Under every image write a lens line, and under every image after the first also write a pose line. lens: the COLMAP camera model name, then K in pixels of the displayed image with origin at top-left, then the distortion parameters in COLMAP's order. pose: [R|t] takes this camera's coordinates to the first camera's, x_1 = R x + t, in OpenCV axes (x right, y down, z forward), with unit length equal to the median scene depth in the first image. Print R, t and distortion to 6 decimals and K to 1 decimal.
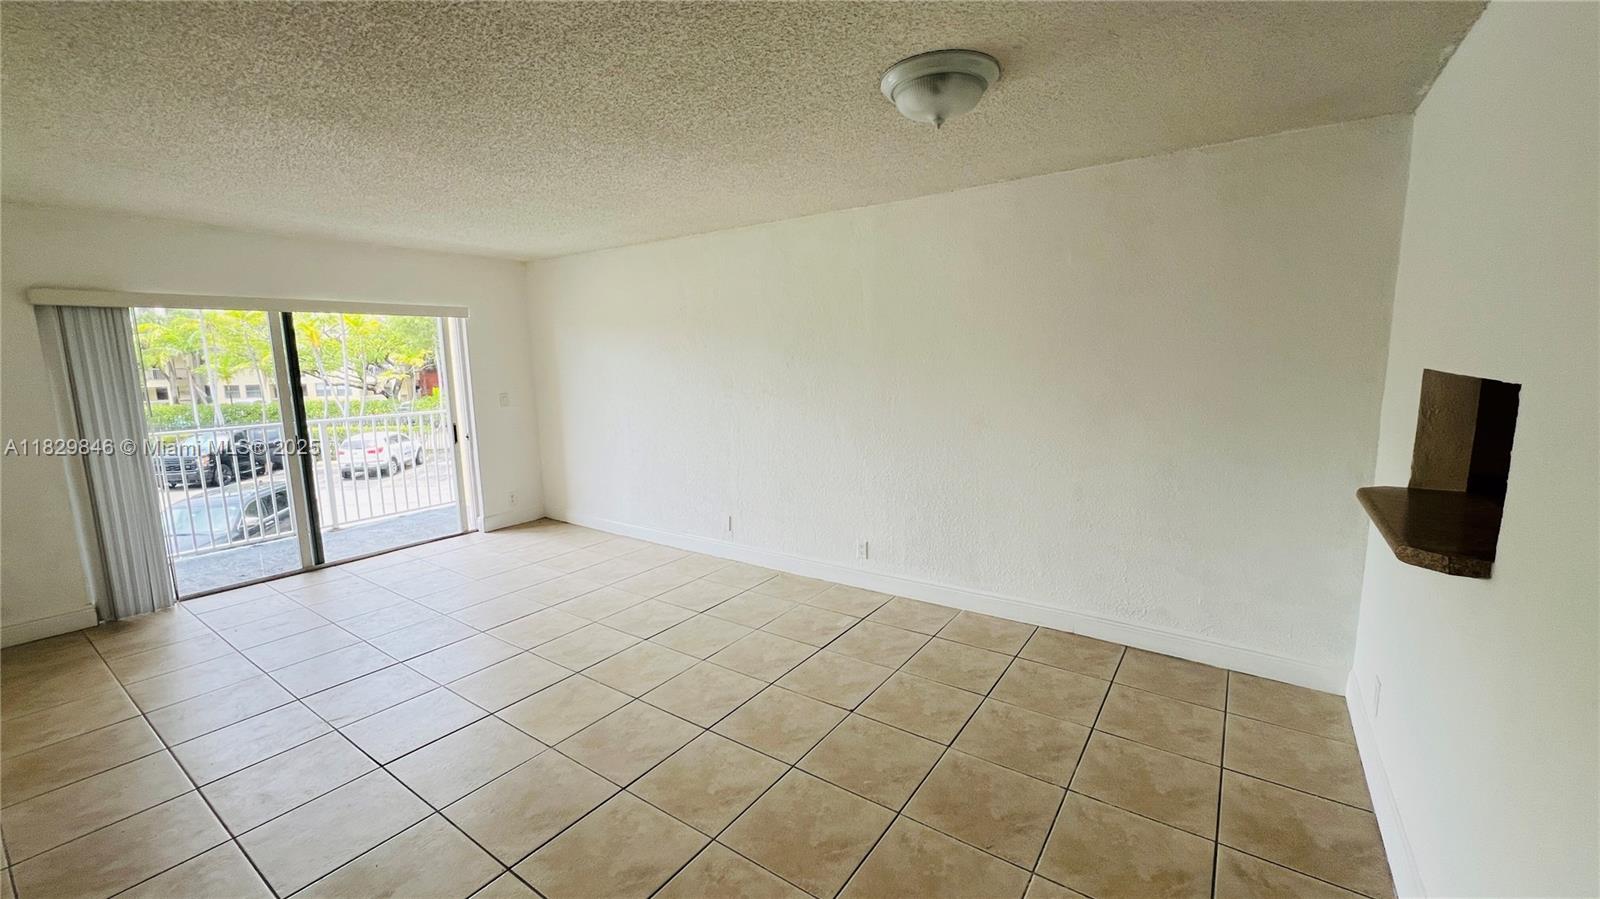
lens RADIAL K [[636.3, 0, 796.8], [0, 636.3, 446.9], [0, 0, 1]] dist [-0.000129, 0.000094]
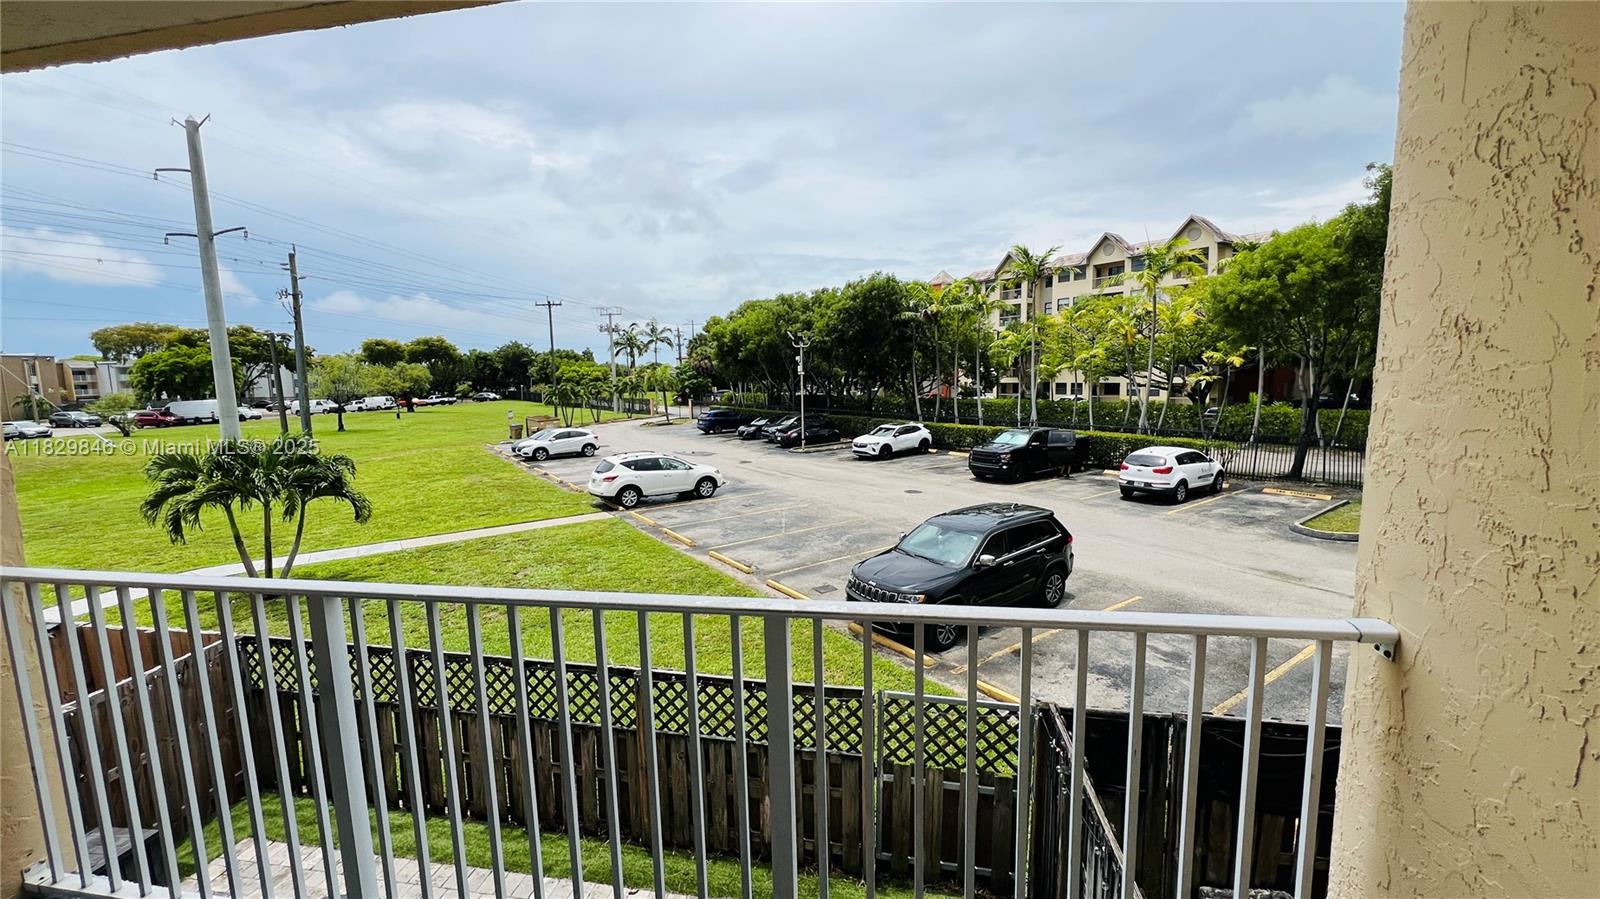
lens RADIAL K [[636.3, 0, 802.4], [0, 636.3, 452.3], [0, 0, 1]] dist [-0.000129, 0.000094]
pose [[0.430019, 0.120980, -0.894677, -0.141530], [-0.115764, 0.990189, 0.078254, -0.025327], [0.895367, 0.069920, 0.439806, 0.238524]]
